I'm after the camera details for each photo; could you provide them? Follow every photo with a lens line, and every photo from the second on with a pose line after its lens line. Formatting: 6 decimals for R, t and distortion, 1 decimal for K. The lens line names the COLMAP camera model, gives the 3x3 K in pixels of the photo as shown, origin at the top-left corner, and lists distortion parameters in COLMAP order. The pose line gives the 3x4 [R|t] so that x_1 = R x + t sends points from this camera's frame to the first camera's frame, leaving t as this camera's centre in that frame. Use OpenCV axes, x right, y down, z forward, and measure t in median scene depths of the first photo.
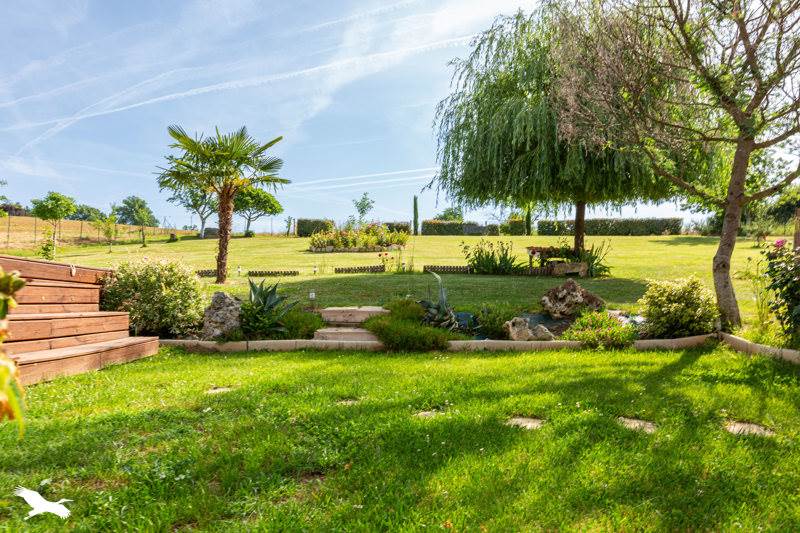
lens RADIAL K [[560.2, 0, 400.3], [0, 560.2, 277.7], [0, 0, 1]] dist [0.002659, 0.001162]
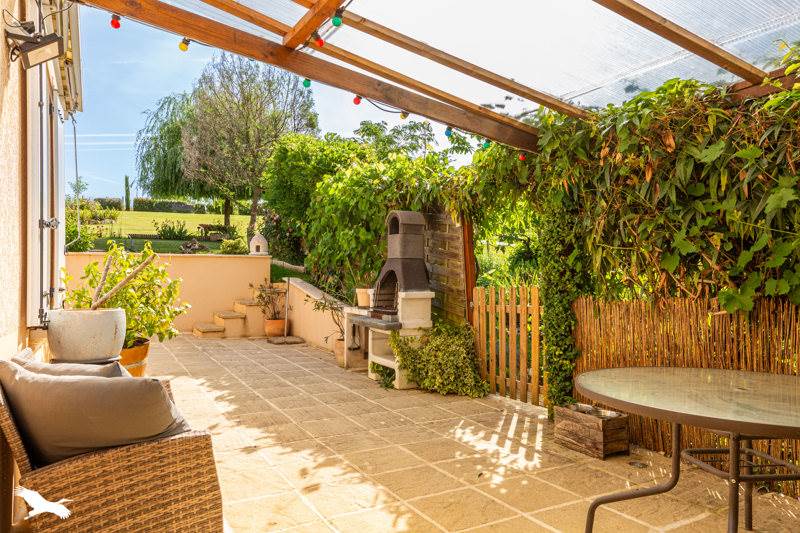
lens RADIAL K [[560.2, 0, 400.3], [0, 560.2, 277.7], [0, 0, 1]] dist [0.002659, 0.001162]
pose [[0.890145, -0.014883, 0.455434, 0.000522], [-0.003495, 0.999214, 0.039484, 0.035033], [-0.455663, -0.036738, 0.889394, -0.735115]]
